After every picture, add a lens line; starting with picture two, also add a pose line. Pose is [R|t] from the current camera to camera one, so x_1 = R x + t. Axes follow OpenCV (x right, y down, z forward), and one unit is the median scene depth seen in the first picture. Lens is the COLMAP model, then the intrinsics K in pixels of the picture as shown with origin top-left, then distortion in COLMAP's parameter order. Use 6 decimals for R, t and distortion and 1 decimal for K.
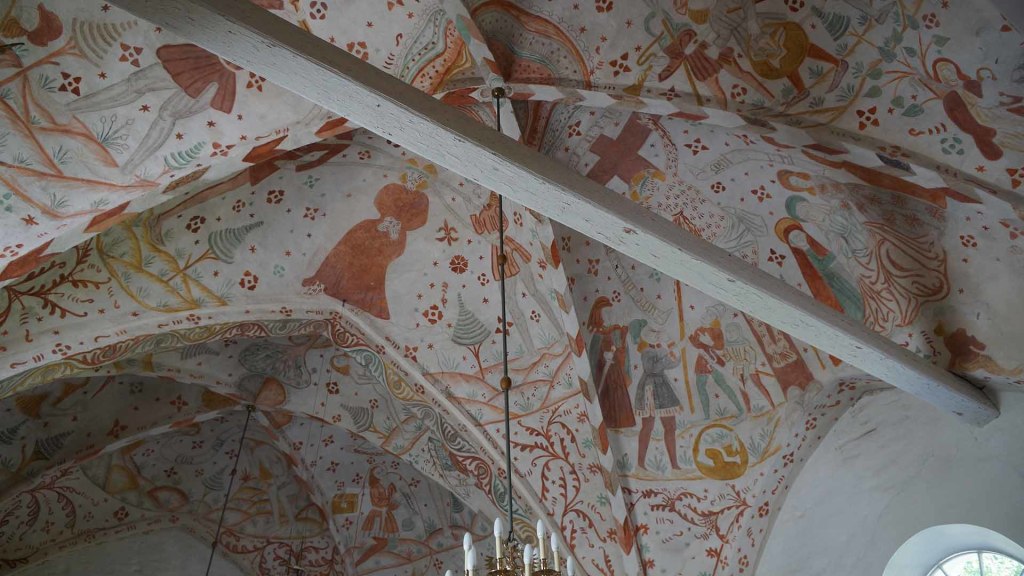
lens RADIAL K [[680.4, 0, 513.9], [0, 680.4, 296.9], [0, 0, 1]] dist [-0.024401, 0.016333]
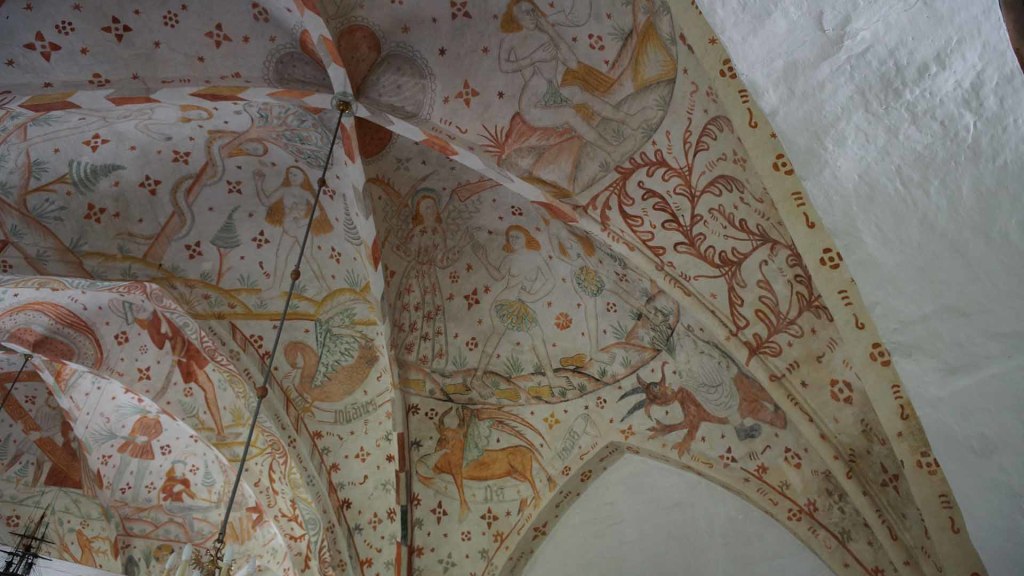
lens RADIAL K [[681.1, 0, 515.4], [0, 681.1, 297.6], [0, 0, 1]] dist [-0.024928, 0.023302]
pose [[-0.957524, -0.158025, -0.241196, -0.543564], [0.214186, 0.170254, -0.961841, 1.092469], [0.193060, -0.972647, -0.129176, 1.223411]]
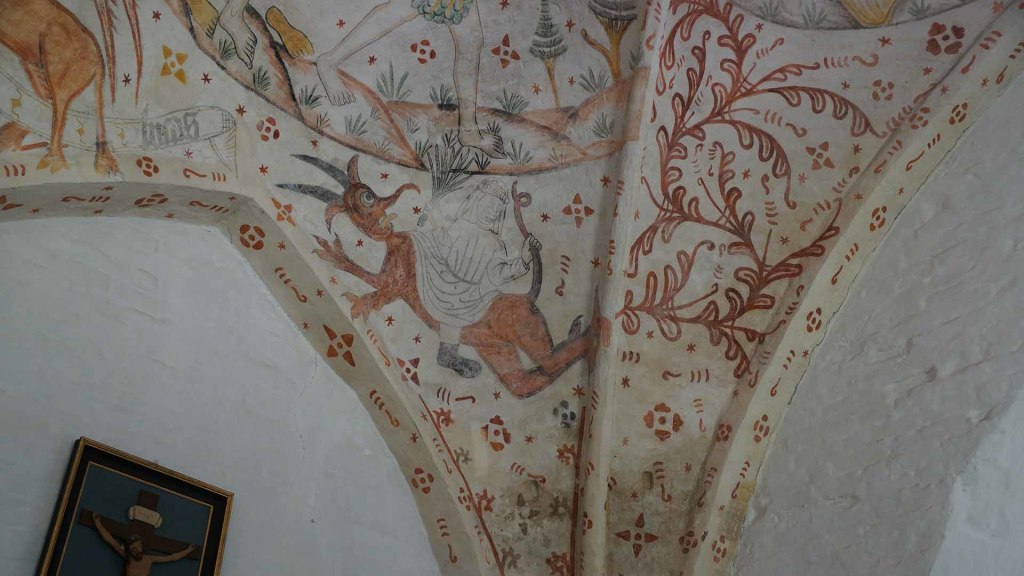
lens RADIAL K [[961.4, 0, 514.1], [0, 961.4, 303.2], [0, 0, 1]] dist [0.031120, -0.012461]
pose [[0.203912, -0.553592, -0.807438, -0.377862], [0.665113, 0.683535, -0.300673, 0.604664], [0.718363, -0.475726, 0.507582, 0.662957]]
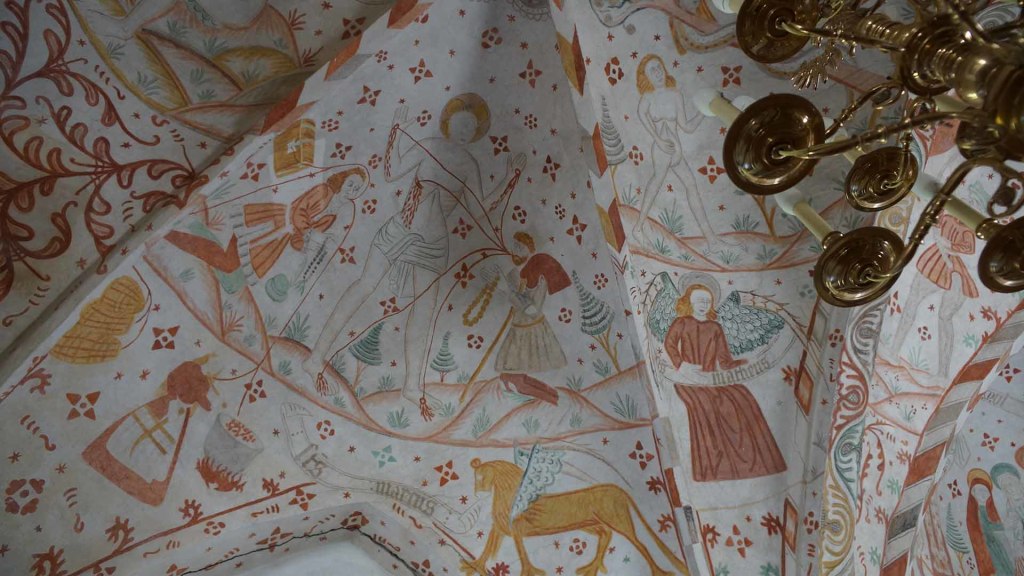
lens RADIAL K [[681.7, 0, 515.0], [0, 681.7, 297.3], [0, 0, 1]] dist [-0.024788, 0.018796]
pose [[0.224537, 0.832226, 0.506935, -0.529304], [-0.592503, 0.529606, -0.607007, 0.793858], [-0.773643, -0.164066, 0.612013, 0.883535]]
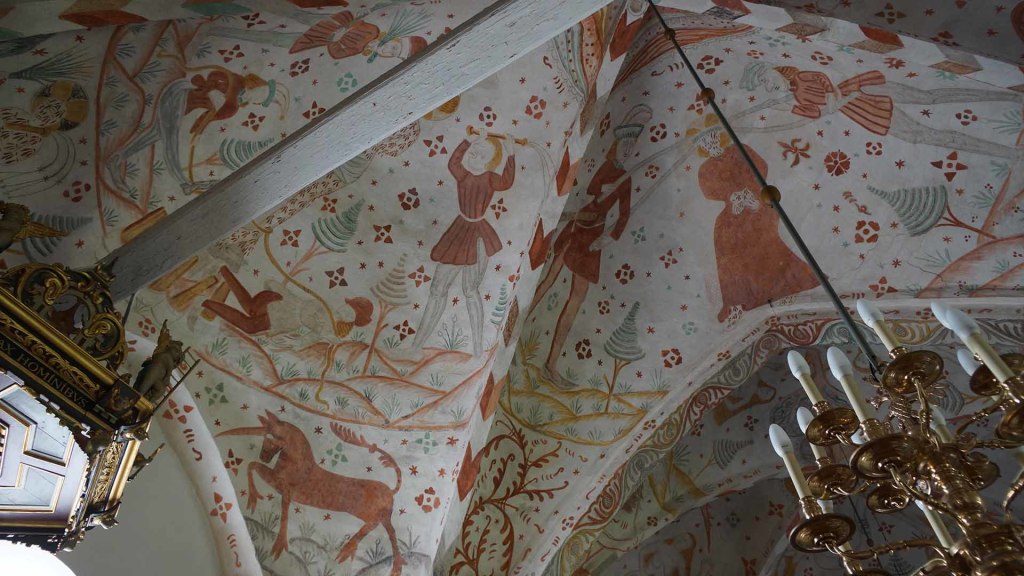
lens RADIAL K [[681.7, 0, 515.0], [0, 681.7, 297.3], [0, 0, 1]] dist [-0.024788, 0.018796]
pose [[0.432491, -0.700189, -0.568056, 0.092727], [0.587902, 0.696672, -0.411121, 0.163298], [0.683611, -0.156155, 0.712946, 0.197448]]
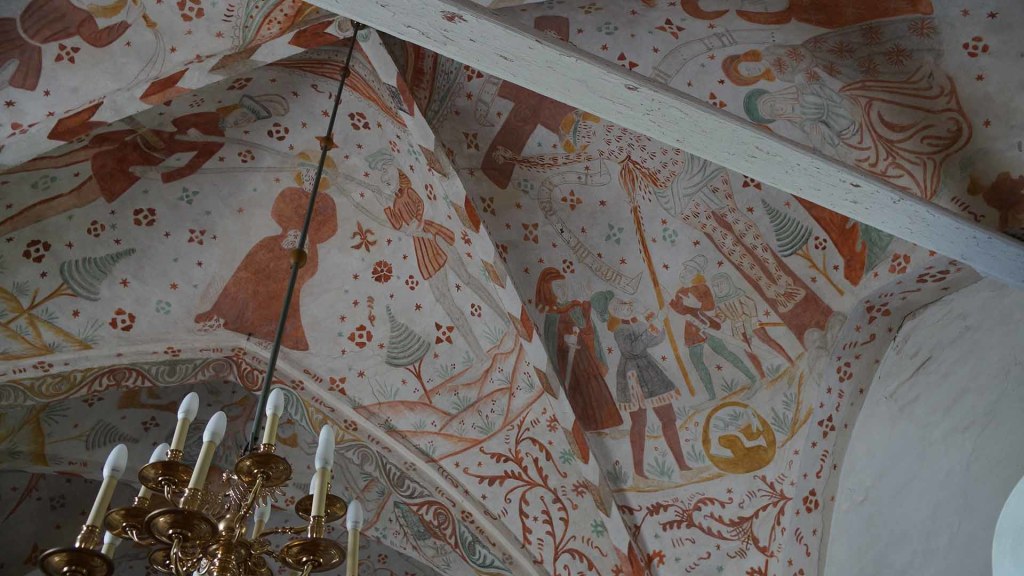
lens RADIAL K [[681.7, 0, 515.0], [0, 681.7, 297.3], [0, 0, 1]] dist [-0.024788, 0.018796]
pose [[0.983986, -0.174125, -0.038105, 0.110503], [0.164937, 0.970522, -0.175736, 0.163268], [0.067582, 0.166637, 0.983700, 0.199613]]
